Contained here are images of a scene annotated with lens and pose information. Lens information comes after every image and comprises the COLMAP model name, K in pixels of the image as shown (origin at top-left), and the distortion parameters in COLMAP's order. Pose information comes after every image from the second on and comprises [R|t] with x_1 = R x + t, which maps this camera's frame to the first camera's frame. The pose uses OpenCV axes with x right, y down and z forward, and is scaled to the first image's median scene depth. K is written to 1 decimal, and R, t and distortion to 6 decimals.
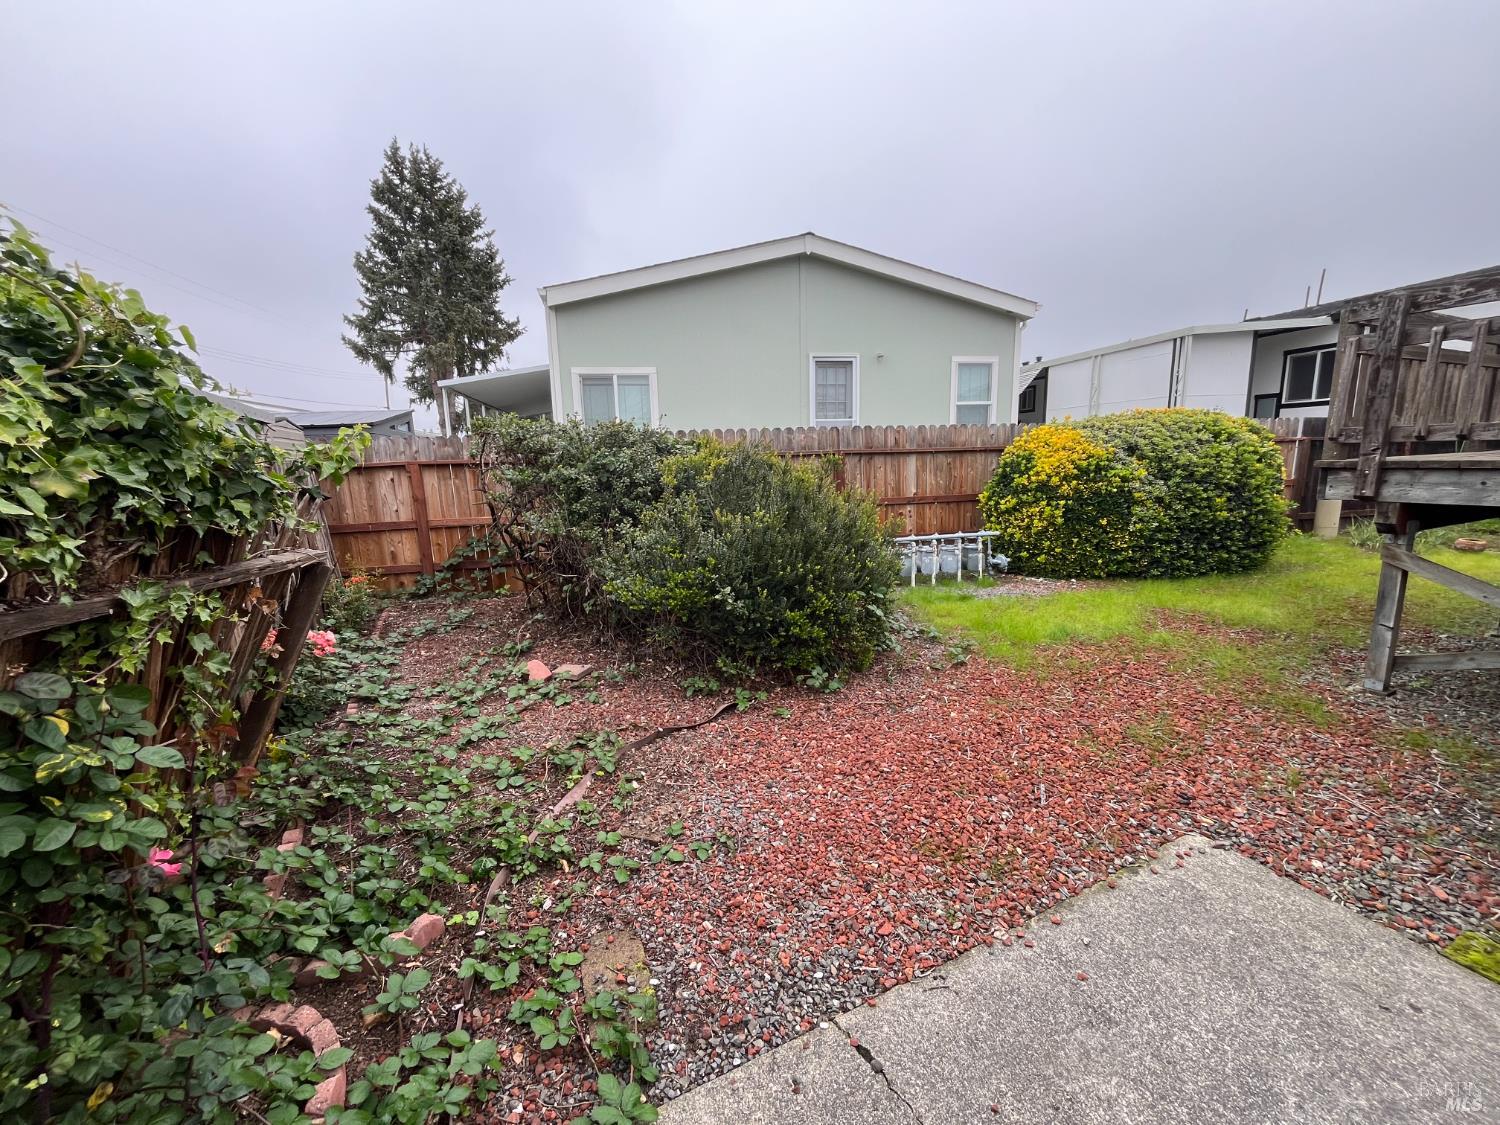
lens RADIAL K [[608.1, 0, 750.0], [0, 608.1, 562.5], [0, 0, 1]] dist [-0.002549, -0.000453]
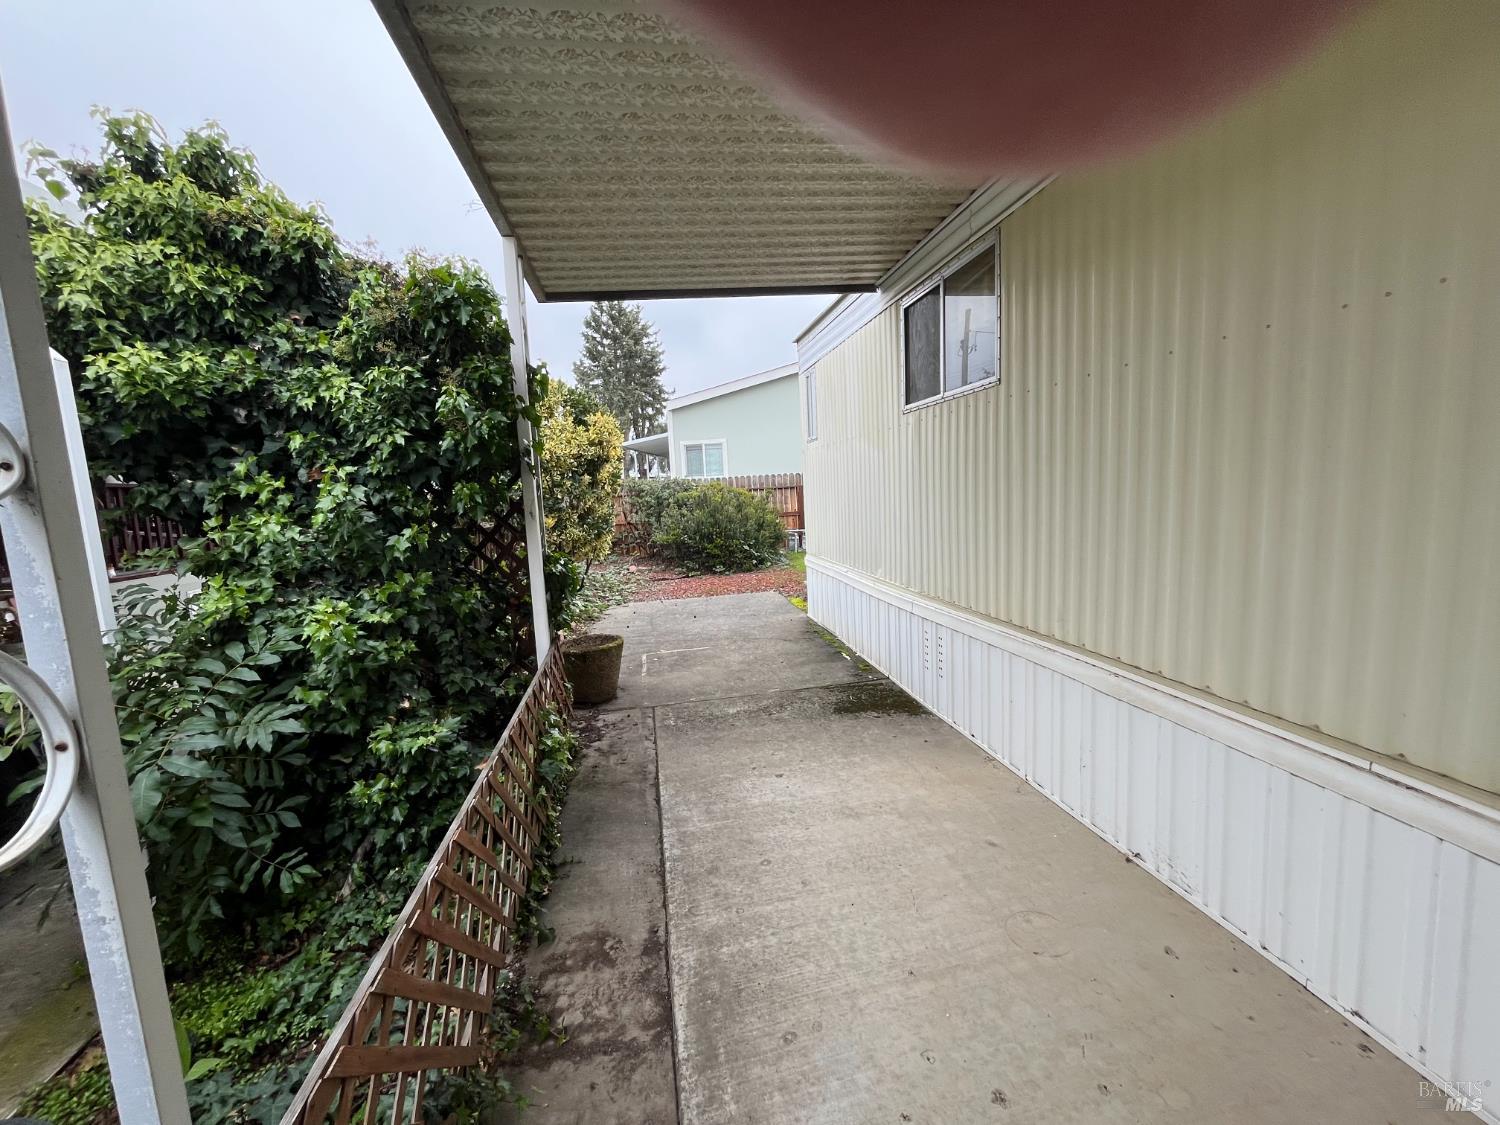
lens RADIAL K [[608.1, 0, 750.0], [0, 608.1, 562.5], [0, 0, 1]] dist [-0.002549, -0.000453]
pose [[0.963186, 0.011796, -0.268578, 0.487818], [-0.022603, 0.999053, -0.037181, 0.125826], [0.267885, 0.041882, 0.962540, -0.826388]]
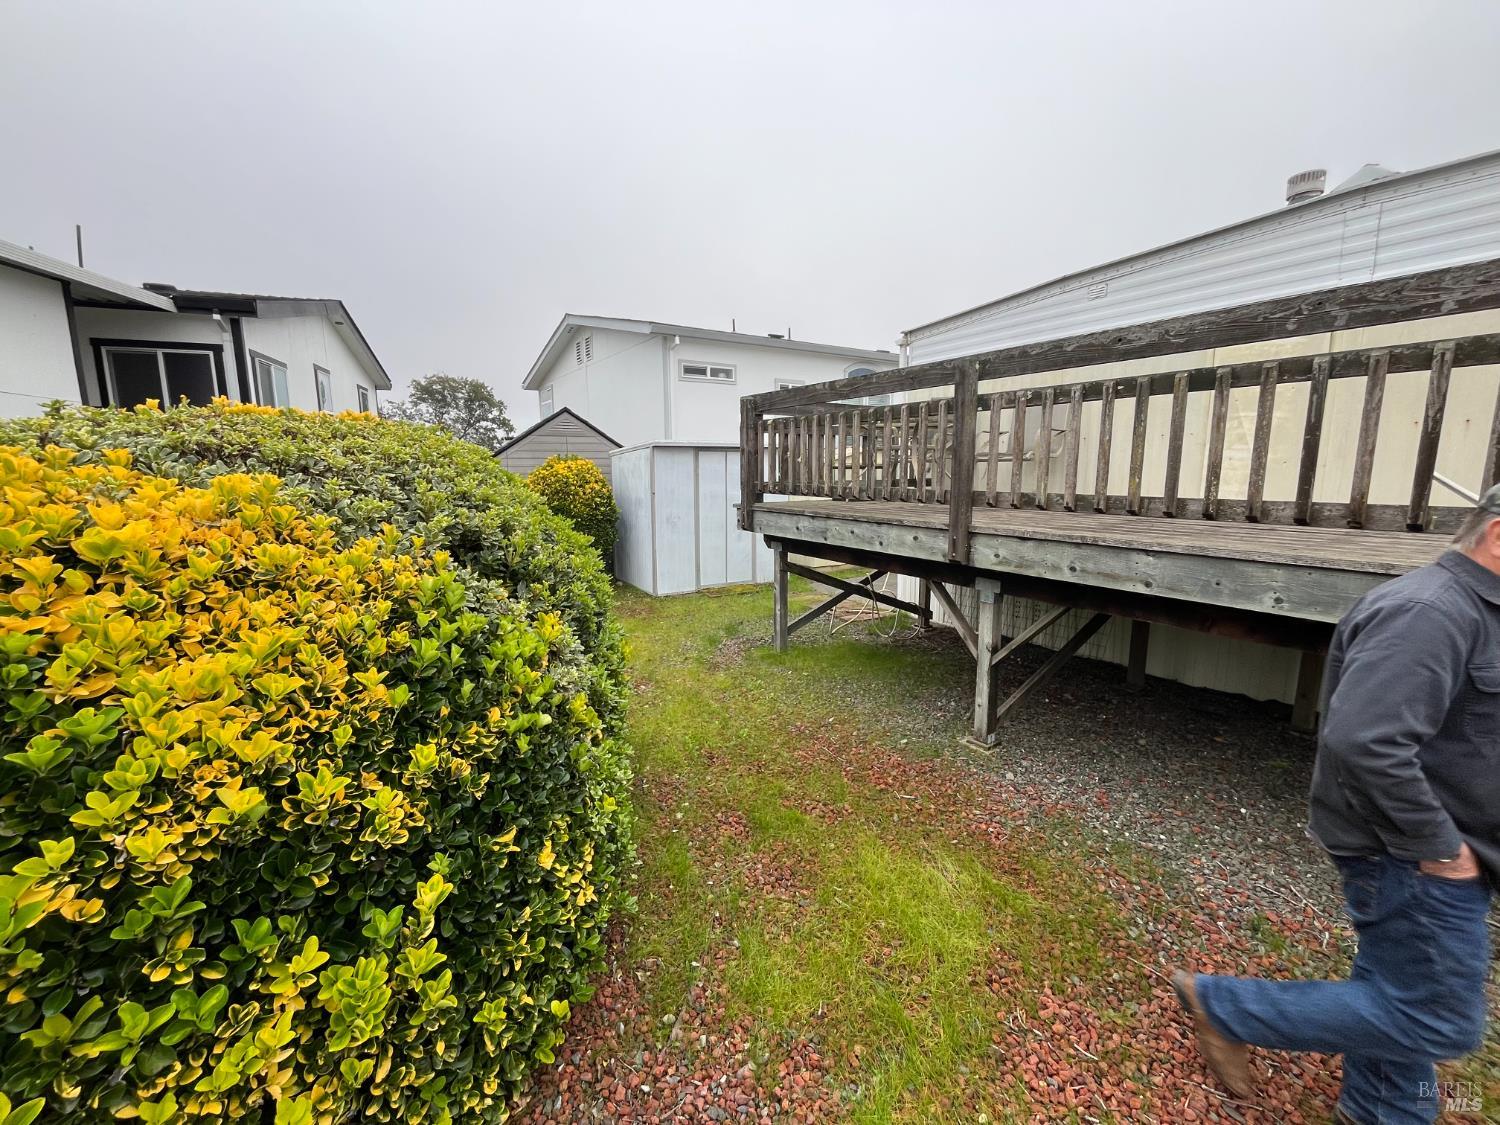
lens RADIAL K [[608.1, 0, 750.0], [0, 608.1, 562.5], [0, 0, 1]] dist [-0.002549, -0.000453]
pose [[-0.118969, -0.126372, 0.984823, 0.331157], [0.179240, 0.972838, 0.146487, -0.191303], [-0.976586, 0.193947, -0.093086, 0.871700]]
